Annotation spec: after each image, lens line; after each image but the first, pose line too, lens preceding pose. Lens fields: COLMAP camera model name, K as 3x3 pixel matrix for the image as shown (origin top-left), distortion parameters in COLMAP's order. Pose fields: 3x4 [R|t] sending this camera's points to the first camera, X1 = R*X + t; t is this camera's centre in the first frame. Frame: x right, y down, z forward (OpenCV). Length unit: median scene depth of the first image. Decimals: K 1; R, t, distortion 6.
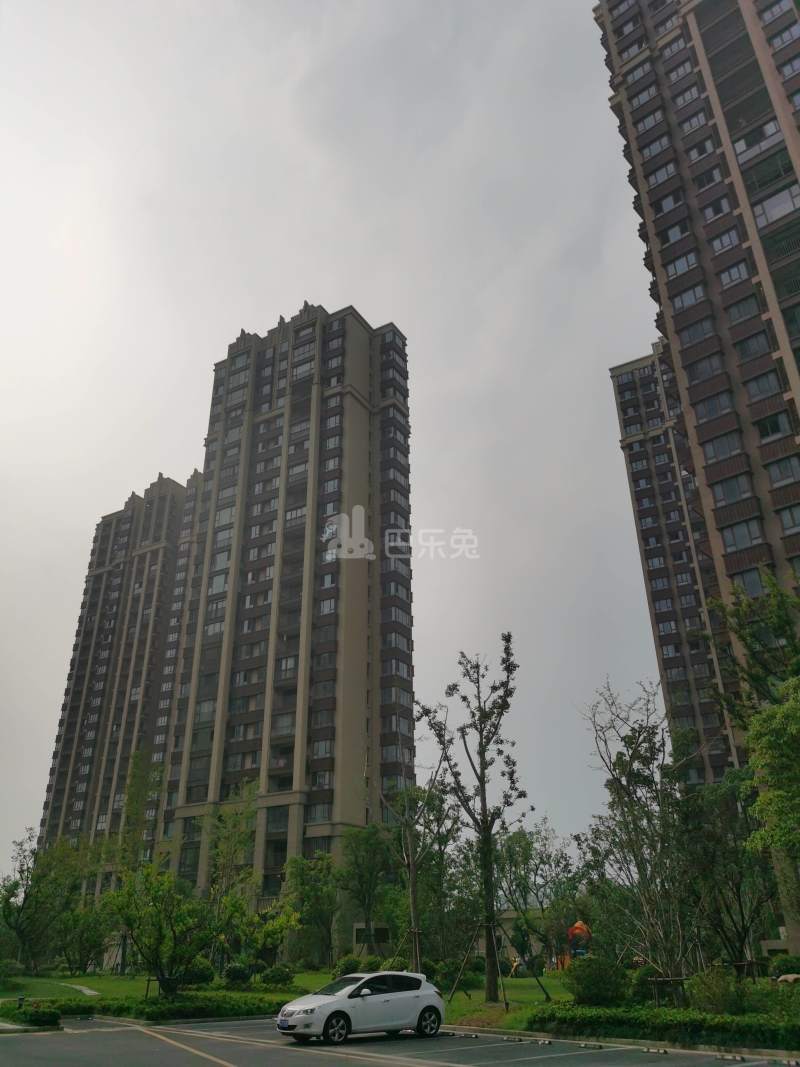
lens RADIAL K [[825.7, 0, 400.0], [0, 825.7, 533.5], [0, 0, 1]] dist [0.075052, -0.084609]
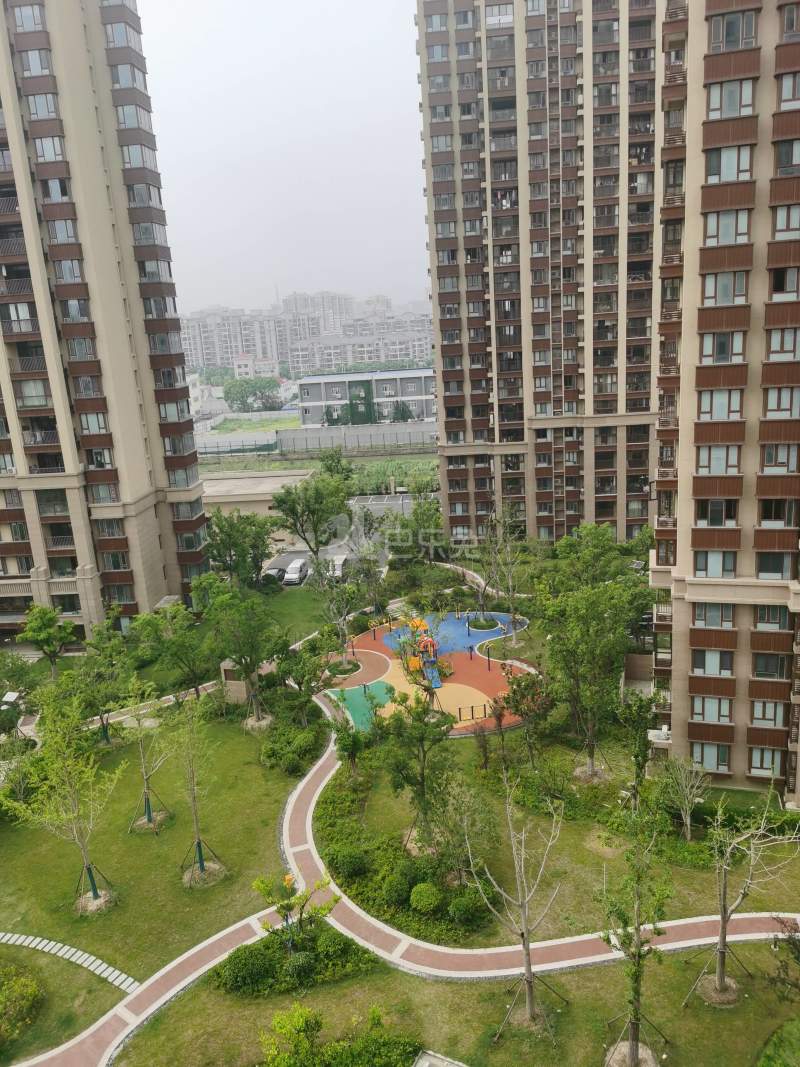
lens RADIAL K [[825.7, 0, 400.0], [0, 825.7, 533.5], [0, 0, 1]] dist [0.075052, -0.084609]
pose [[0.902530, -0.154487, 0.401962, -0.175956], [-0.147593, 0.765924, 0.625761, -0.239246], [-0.404544, -0.624095, 0.668468, 0.242937]]
